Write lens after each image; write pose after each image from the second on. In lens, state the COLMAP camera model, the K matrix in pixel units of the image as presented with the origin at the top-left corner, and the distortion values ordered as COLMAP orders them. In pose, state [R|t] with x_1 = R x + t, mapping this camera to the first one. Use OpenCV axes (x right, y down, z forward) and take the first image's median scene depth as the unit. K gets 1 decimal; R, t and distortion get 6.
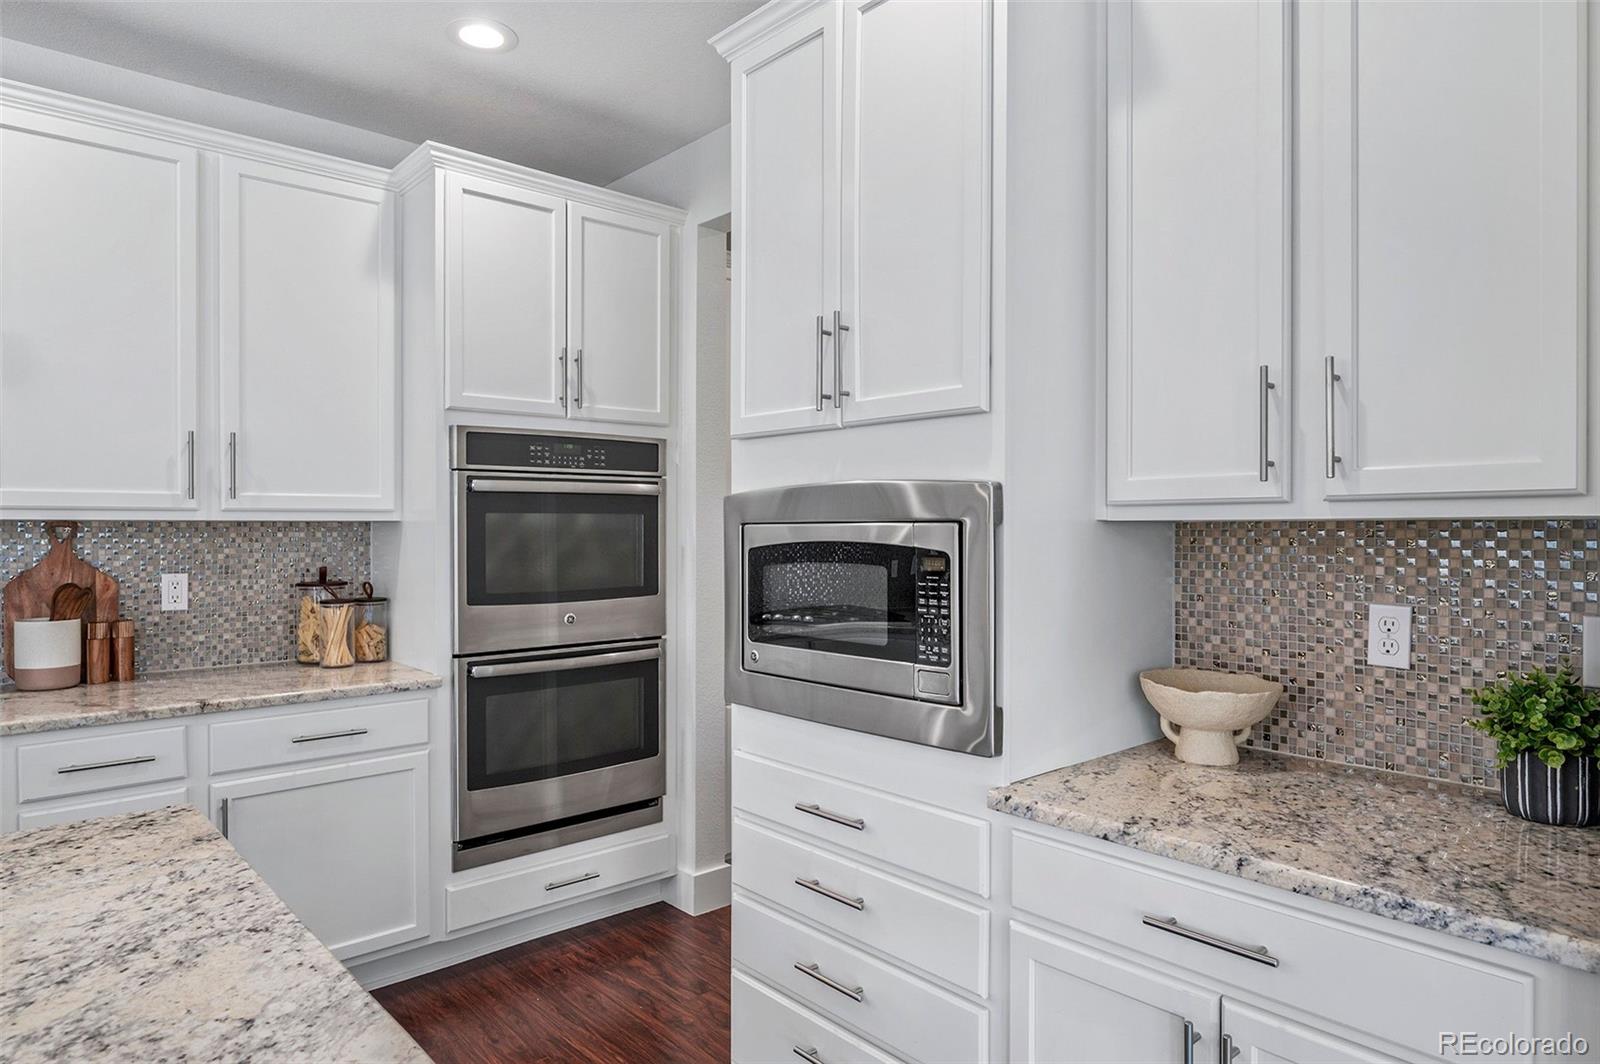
lens RADIAL K [[963.4, 0, 806.3], [0, 963.4, 534.1], [0, 0, 1]] dist [-0.007280, 0.002025]
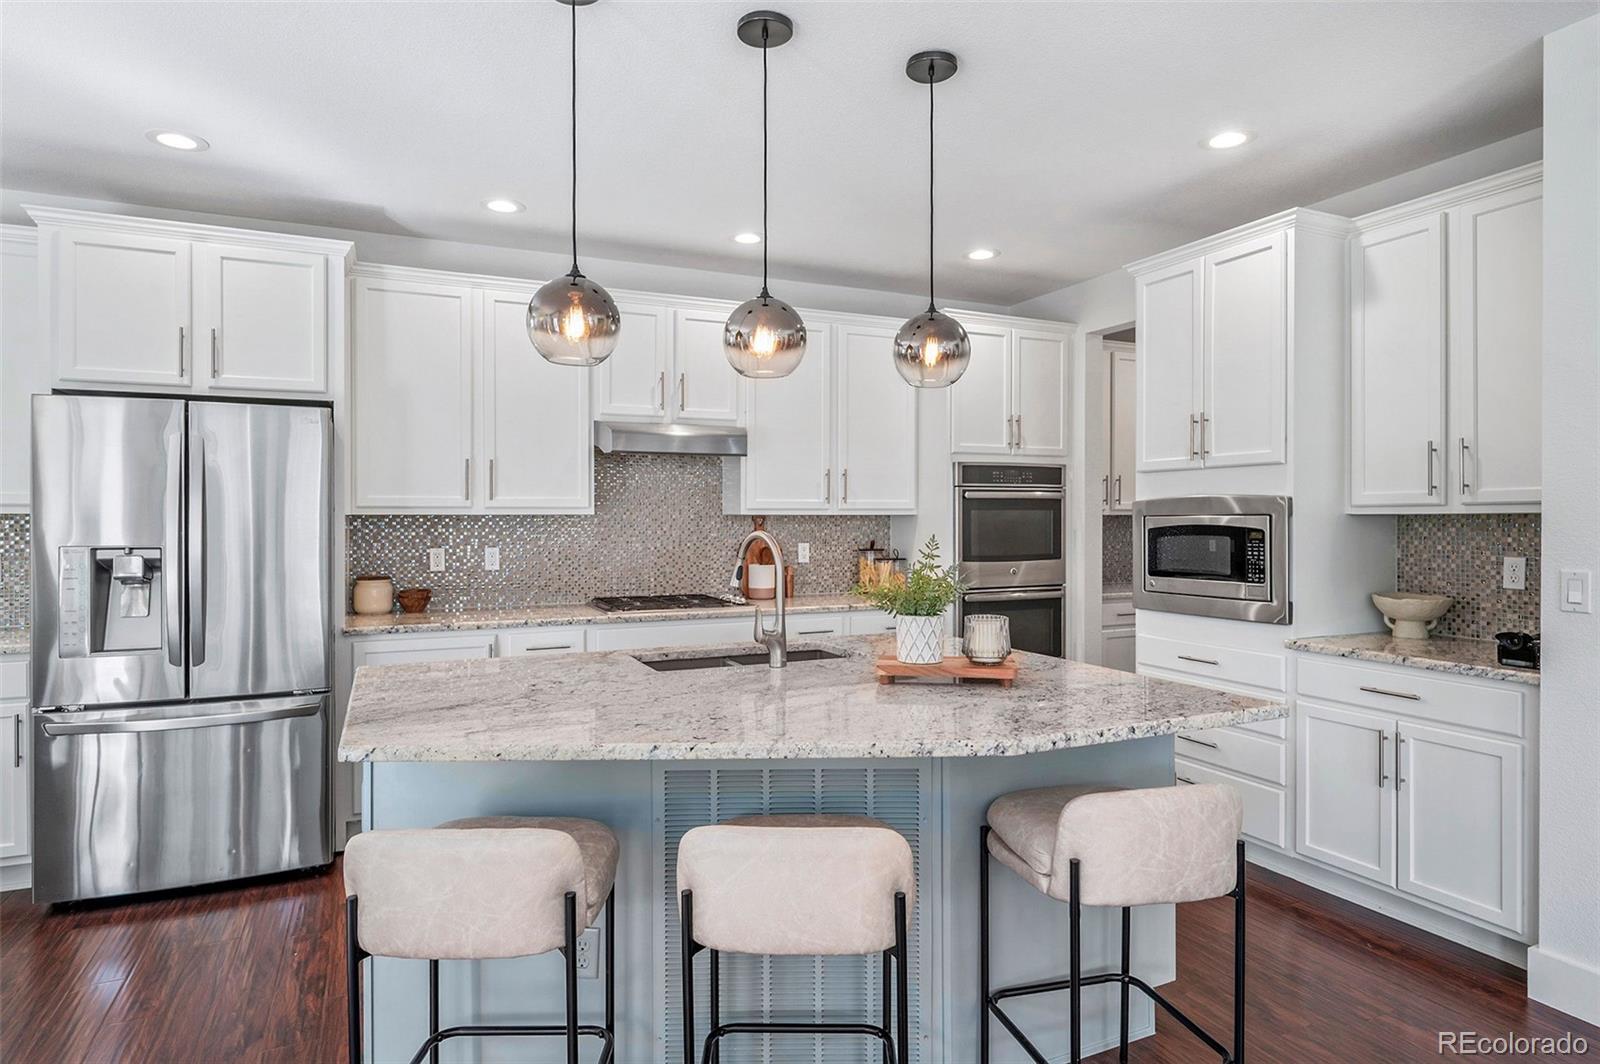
lens RADIAL K [[861.7, 0, 815.4], [0, 861.7, 521.1], [0, 0, 1]] dist [-0.008275, -0.001349]
pose [[0.951741, -0.000019, -0.306901, -0.126933], [-0.001381, 0.999990, -0.004347, 0.006152], [0.306898, 0.004561, 0.951731, -0.662716]]
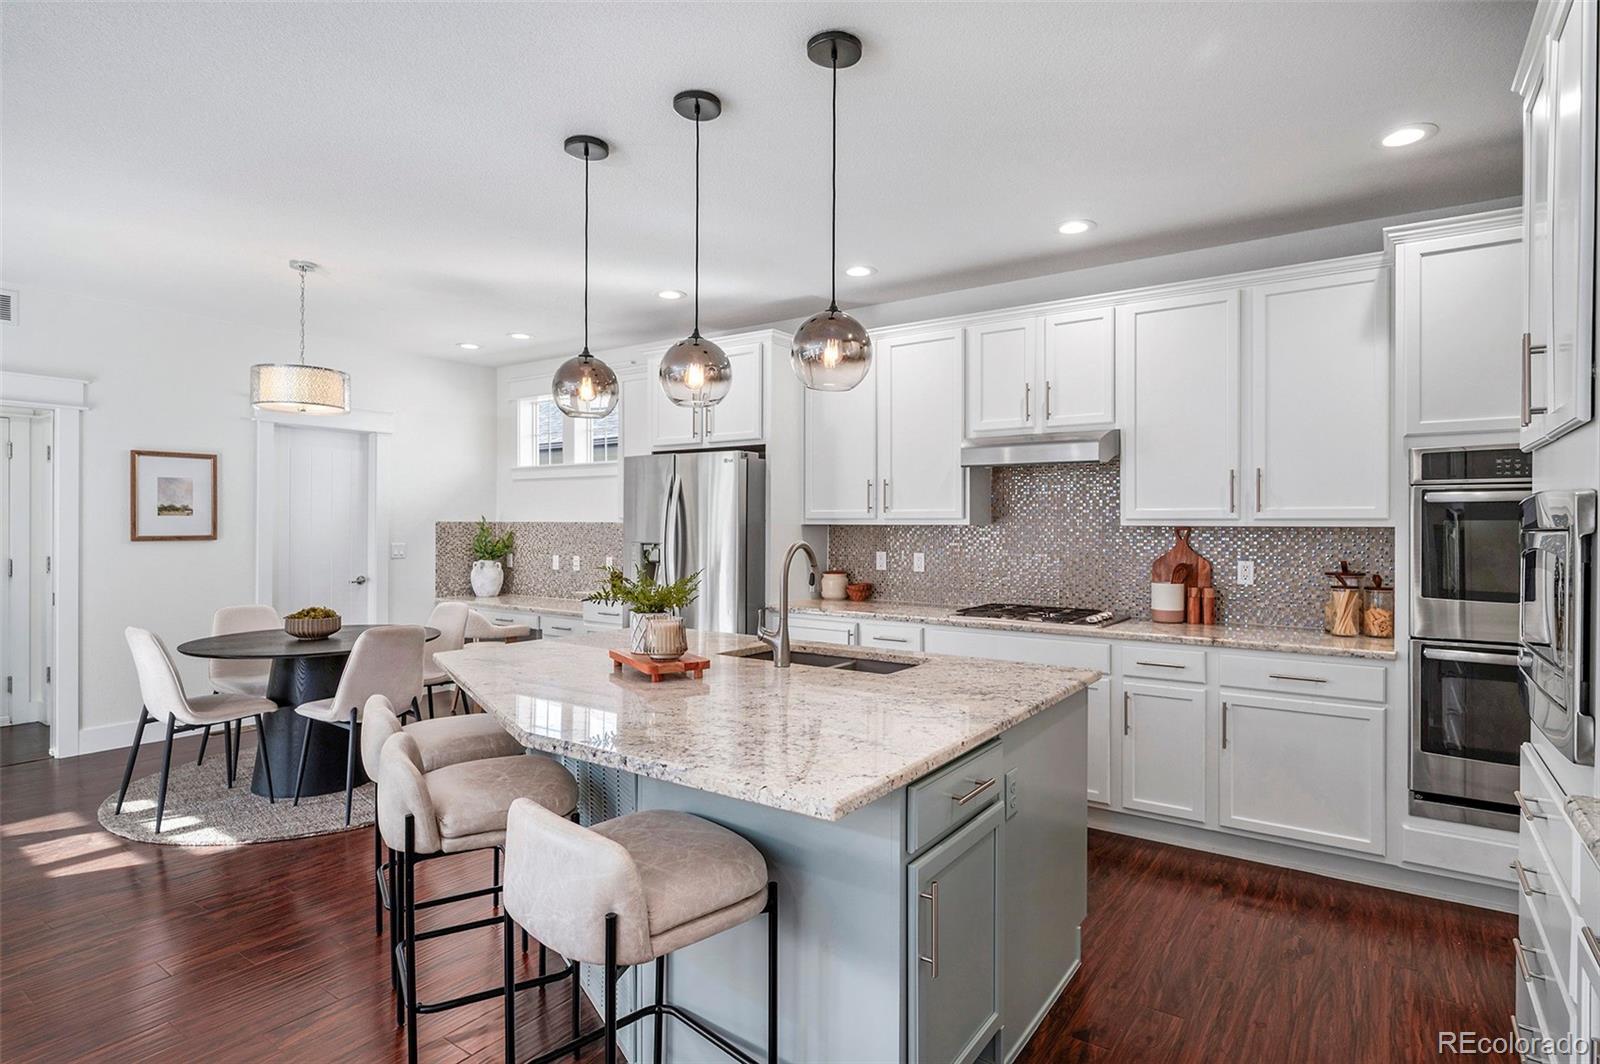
lens RADIAL K [[840.8, 0, 796.9], [0, 840.8, 531.7], [0, 0, 1]] dist [0.004668, 0.000508]
pose [[0.227694, 0.007162, -0.973706, 0.534144], [-0.014777, 0.999883, 0.003899, -0.000034], [0.973621, 0.013500, 0.227773, -0.006785]]
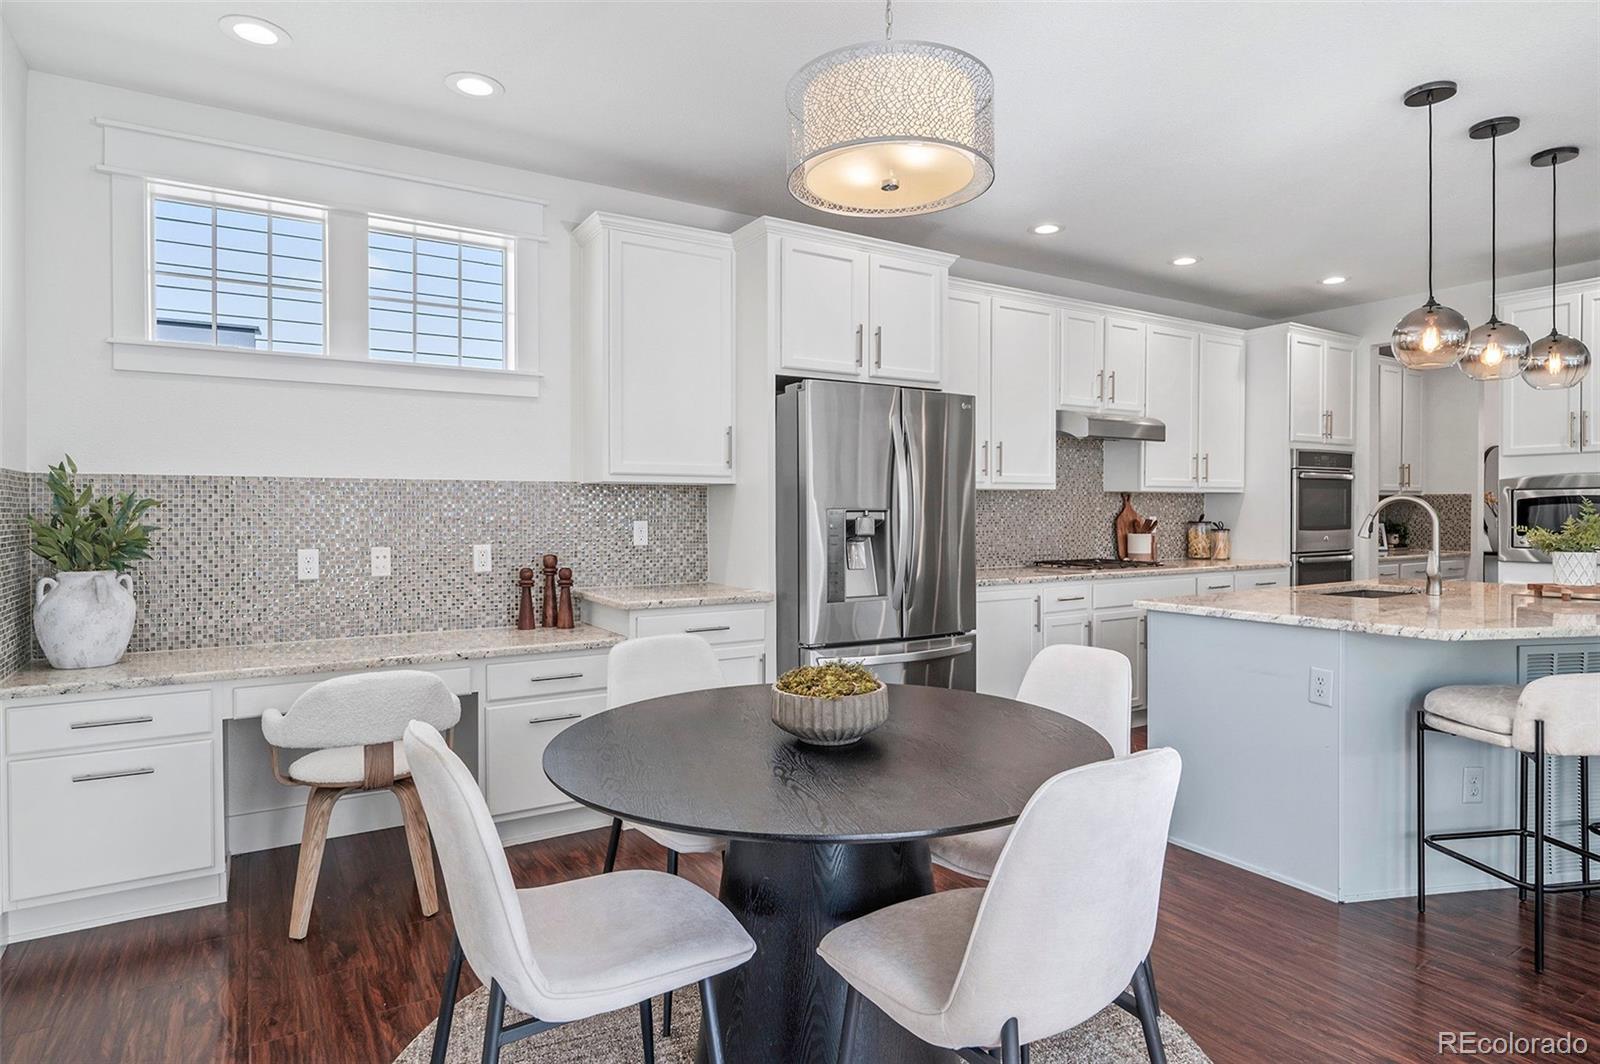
lens RADIAL K [[861.7, 0, 789.3], [0, 861.7, 523.4], [0, 0, 1]] dist [-0.008275, -0.001349]
pose [[0.982612, -0.000488, -0.185671, -1.207962], [0.001237, 0.999992, 0.003918, 0.052214], [0.185668, -0.004080, 0.982604, -1.219078]]
